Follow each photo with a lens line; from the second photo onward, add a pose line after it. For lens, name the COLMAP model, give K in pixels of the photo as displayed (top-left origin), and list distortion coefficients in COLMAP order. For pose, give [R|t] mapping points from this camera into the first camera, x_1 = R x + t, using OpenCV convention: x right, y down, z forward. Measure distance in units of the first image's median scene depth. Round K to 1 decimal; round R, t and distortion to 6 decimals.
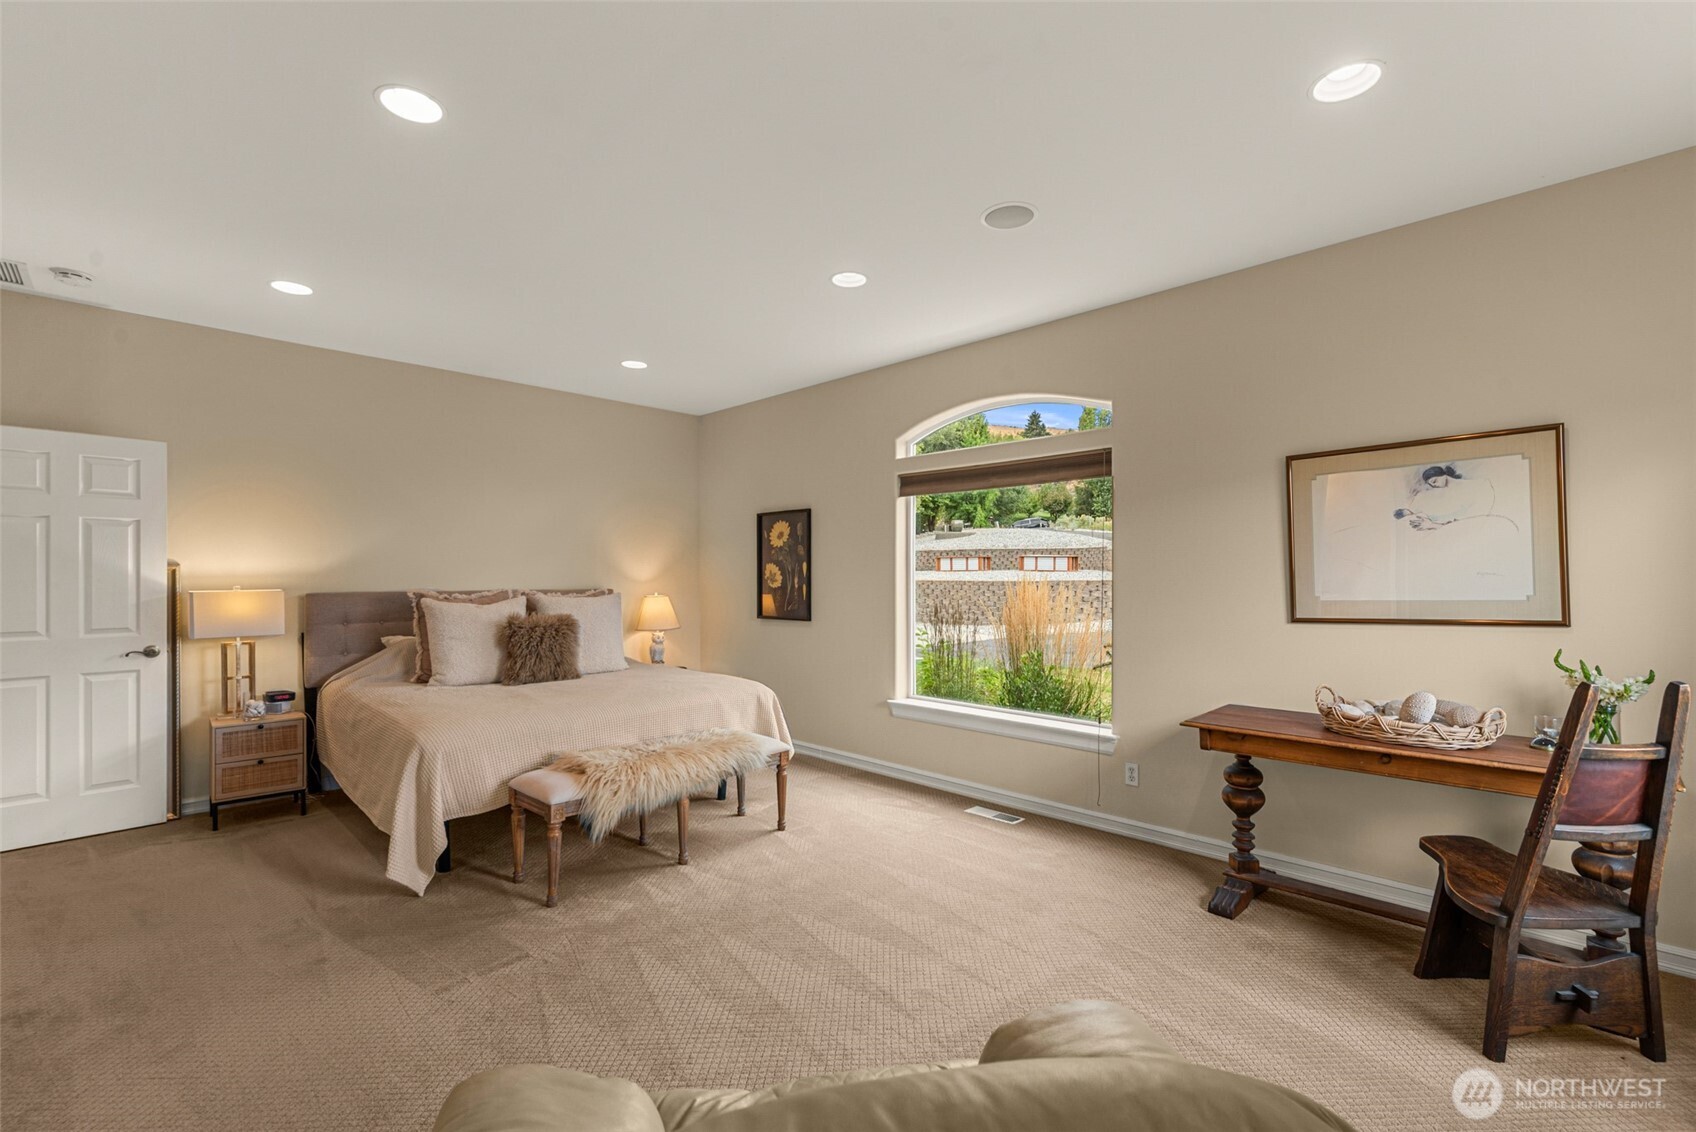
lens RADIAL K [[730.2, 0, 864.4], [0, 730.2, 570.1], [0, 0, 1]] dist [-0.001768, -0.000326]
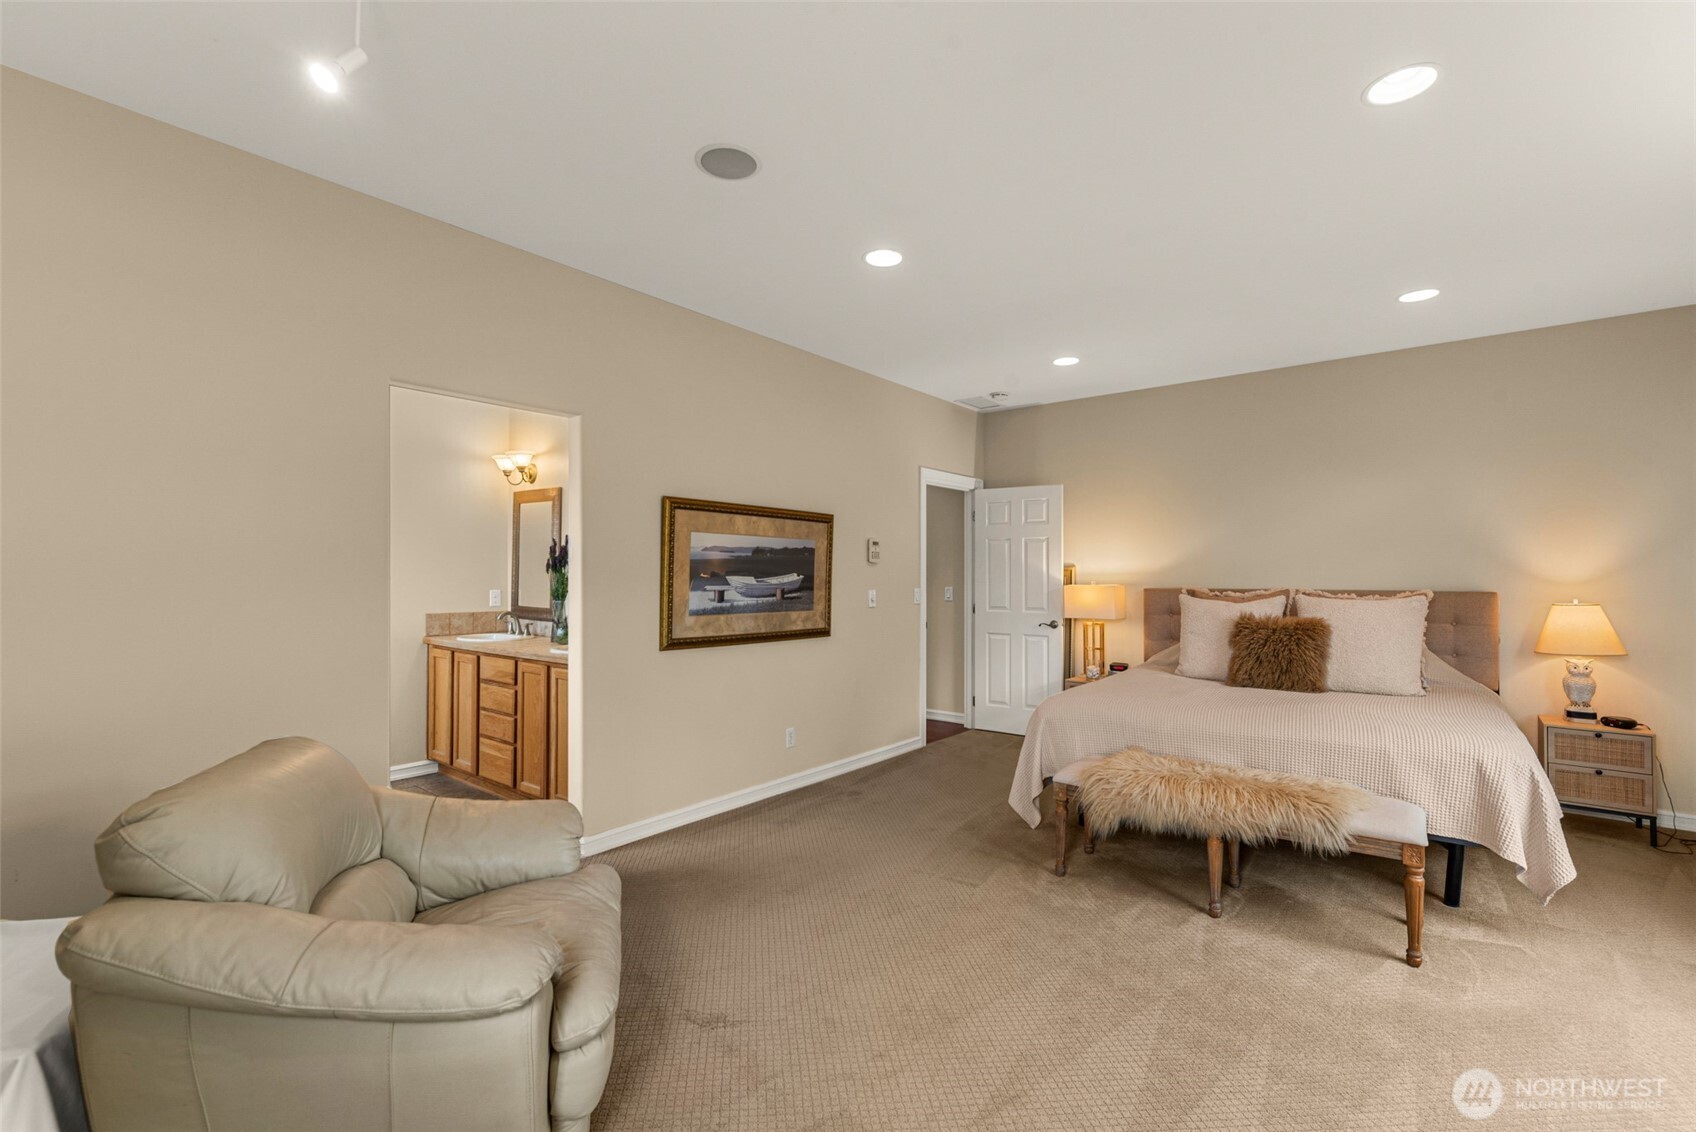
lens RADIAL K [[730.2, 0, 864.4], [0, 730.2, 570.1], [0, 0, 1]] dist [-0.001768, -0.000326]
pose [[0.114374, -0.005405, -0.993423, 0.467437], [0.007958, 0.999958, -0.004524, 0.003384], [0.993406, -0.007388, 0.114413, 0.435630]]
